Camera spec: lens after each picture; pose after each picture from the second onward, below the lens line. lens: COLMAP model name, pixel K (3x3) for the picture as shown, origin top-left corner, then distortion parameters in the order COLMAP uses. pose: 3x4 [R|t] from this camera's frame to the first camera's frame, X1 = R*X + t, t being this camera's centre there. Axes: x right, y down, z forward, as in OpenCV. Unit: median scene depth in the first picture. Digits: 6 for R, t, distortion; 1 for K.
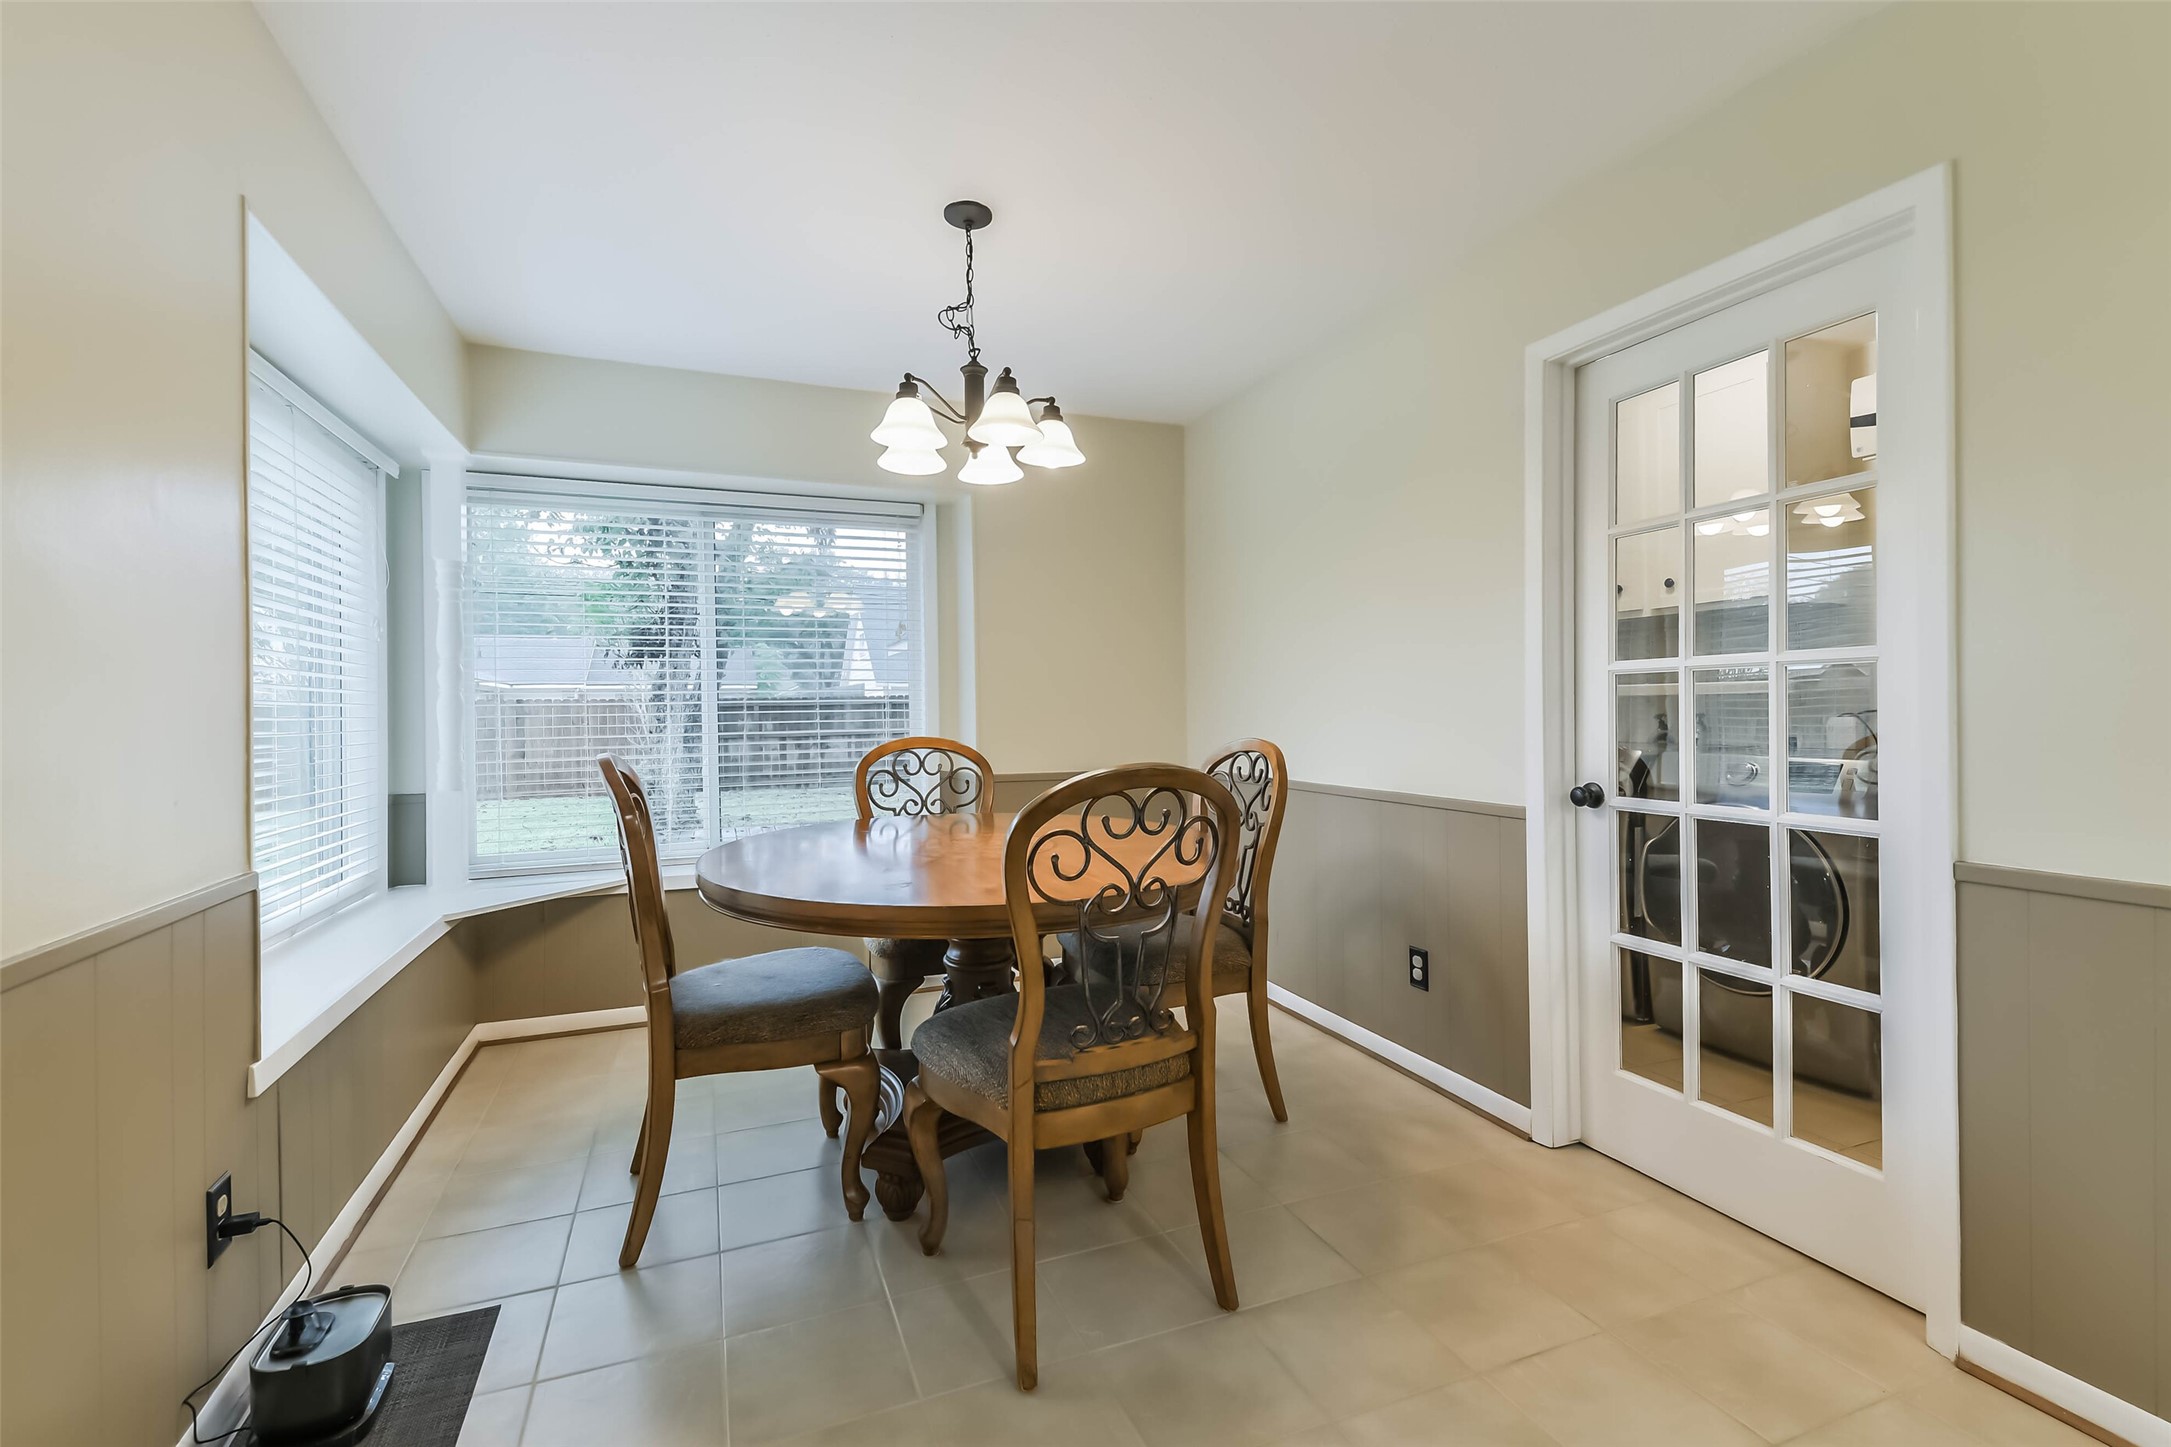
lens RADIAL K [[975.8, 0, 1075.2], [0, 975.8, 725.0], [0, 0, 1]] dist [0.071555, -0.029306]
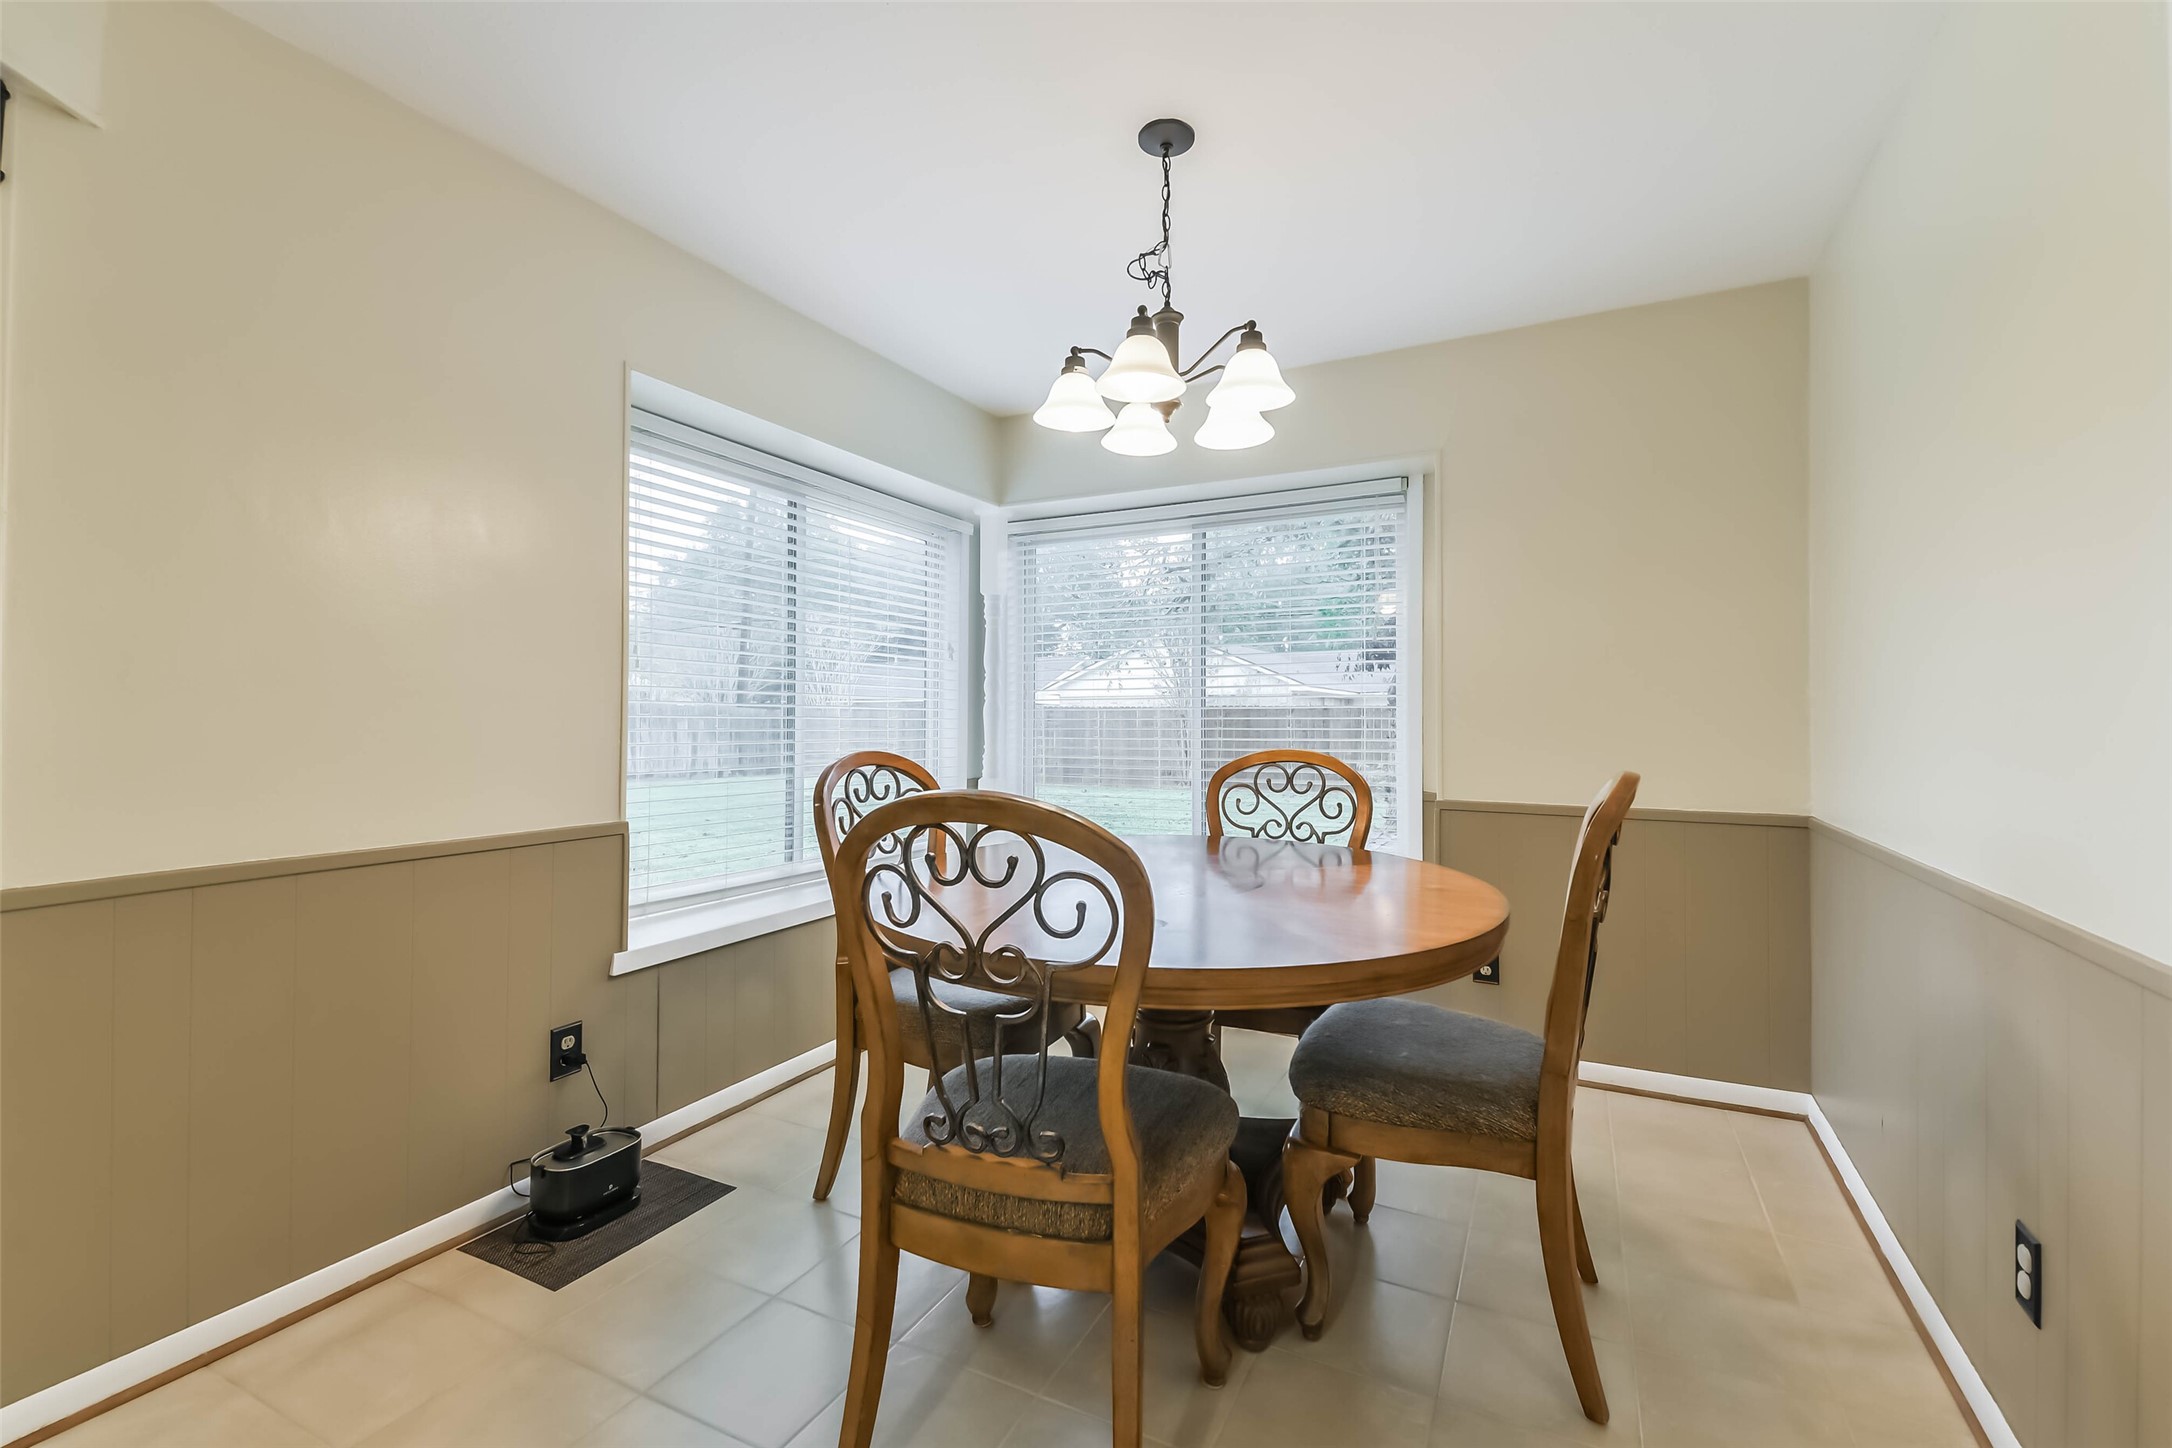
lens RADIAL K [[954.3, 0, 1097.1], [0, 954.3, 717.4], [0, 0, 1]] dist [0.068676, -0.033630]
pose [[0.663128, 0.013454, -0.748385, 0.486110], [-0.024313, 0.999698, -0.003571, -0.011308], [0.748111, 0.020564, 0.663255, 0.410188]]
